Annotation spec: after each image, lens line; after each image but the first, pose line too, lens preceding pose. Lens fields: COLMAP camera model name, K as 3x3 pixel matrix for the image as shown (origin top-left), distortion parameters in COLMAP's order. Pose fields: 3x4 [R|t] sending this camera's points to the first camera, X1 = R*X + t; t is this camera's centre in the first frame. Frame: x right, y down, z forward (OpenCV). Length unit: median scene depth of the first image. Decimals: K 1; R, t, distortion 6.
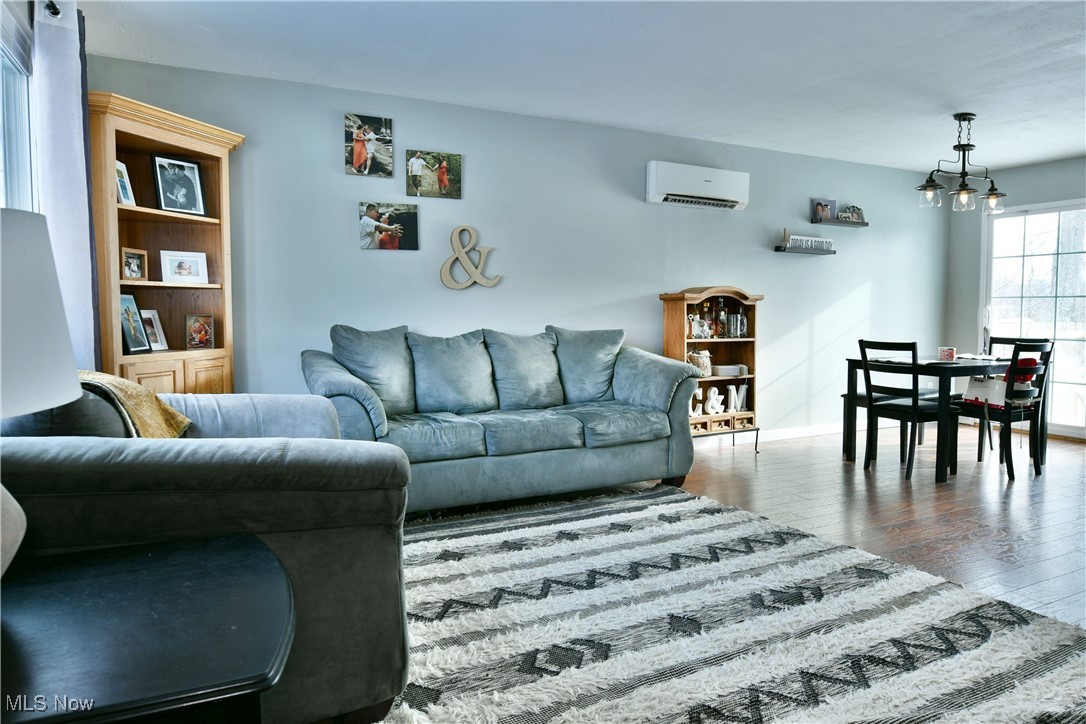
lens RADIAL K [[659.7, 0, 539.0], [0, 659.7, 350.7], [0, 0, 1]] dist [-0.009404, -0.005453]
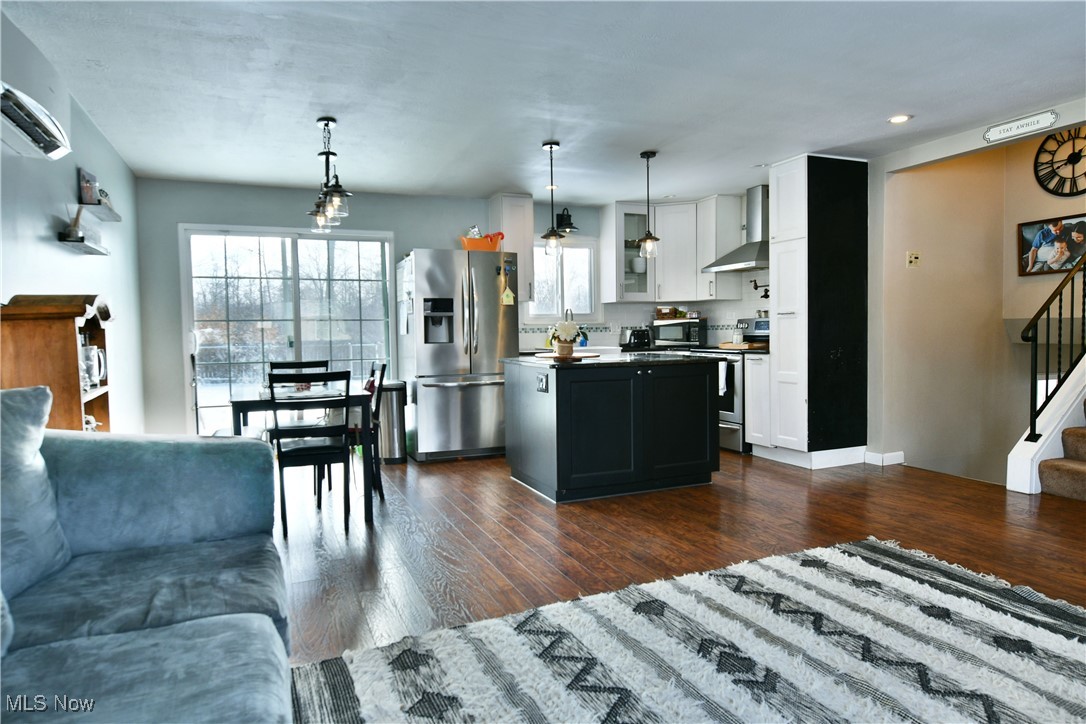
lens RADIAL K [[659.7, 0, 541.5], [0, 659.7, 357.9], [0, 0, 1]] dist [-0.009404, -0.005453]
pose [[0.056440, -0.045283, 0.997379, -0.265636], [0.078371, 0.996089, 0.040789, -0.042255], [-0.995325, 0.075864, 0.059768, 0.663689]]
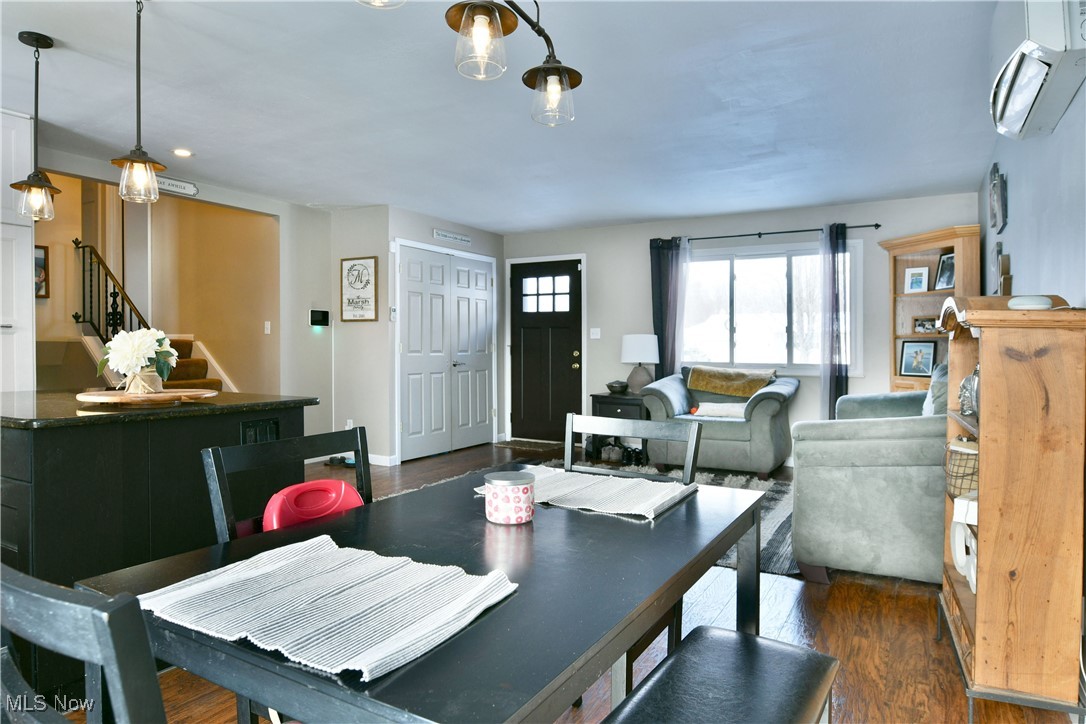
lens RADIAL K [[659.7, 0, 553.8], [0, 659.7, 357.2], [0, 0, 1]] dist [-0.009404, -0.005453]
pose [[-0.825076, 0.002431, -0.565017, 0.820786], [-0.041767, 0.996992, 0.065282, -0.083348], [0.563476, 0.077462, -0.822493, 1.350278]]
